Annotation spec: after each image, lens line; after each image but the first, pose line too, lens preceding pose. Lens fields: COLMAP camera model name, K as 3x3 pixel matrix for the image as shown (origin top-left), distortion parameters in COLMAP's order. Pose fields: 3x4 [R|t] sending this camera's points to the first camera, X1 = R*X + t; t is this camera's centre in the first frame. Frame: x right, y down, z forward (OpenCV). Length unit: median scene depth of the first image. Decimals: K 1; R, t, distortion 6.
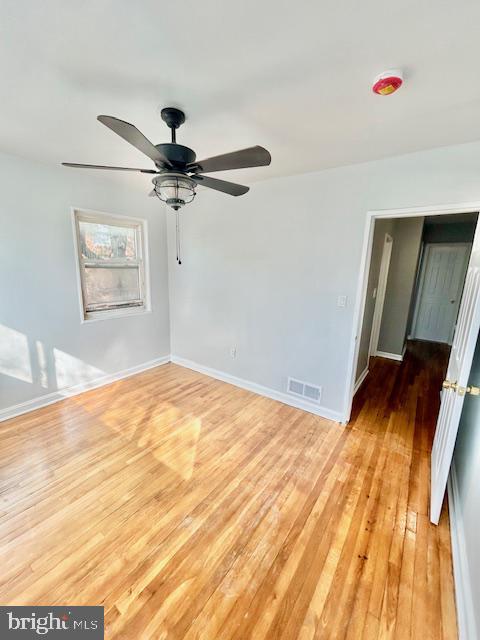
lens RADIAL K [[258.3, 0, 243.0], [0, 258.3, 319.5], [0, 0, 1]] dist [0.000768, 0.000143]
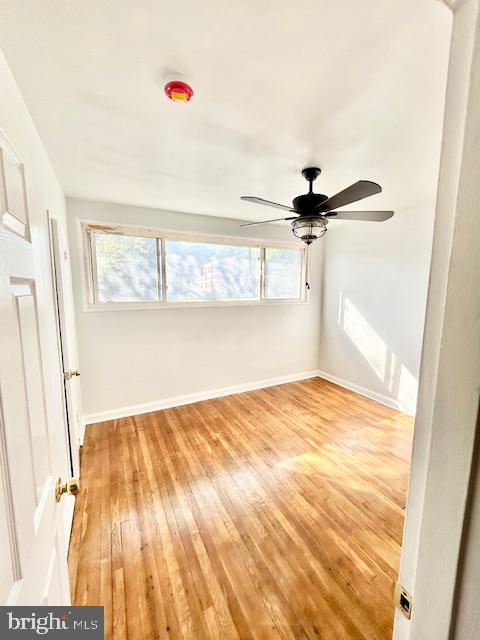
lens RADIAL K [[257.2, 0, 240.4], [0, 257.2, 317.5], [0, 0, 1]] dist [-0.003038, 0.000103]
pose [[-0.453112, 0.078311, -0.888007, 0.760273], [-0.200511, 0.961656, 0.187118, -0.199179], [0.868611, 0.262840, -0.420036, 1.014265]]
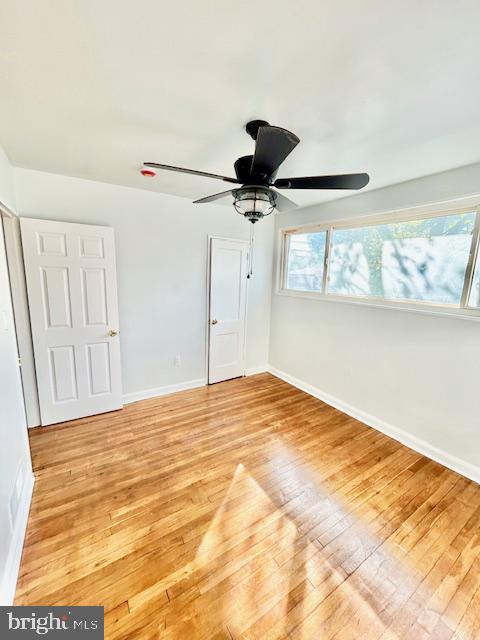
lens RADIAL K [[257.2, 0, 240.4], [0, 257.2, 317.5], [0, 0, 1]] dist [-0.003038, 0.000103]
pose [[-0.926001, -0.120847, 0.357657, -0.460744], [0.018366, 0.931840, 0.362404, -0.340870], [-0.377074, 0.342156, -0.860665, 1.511041]]
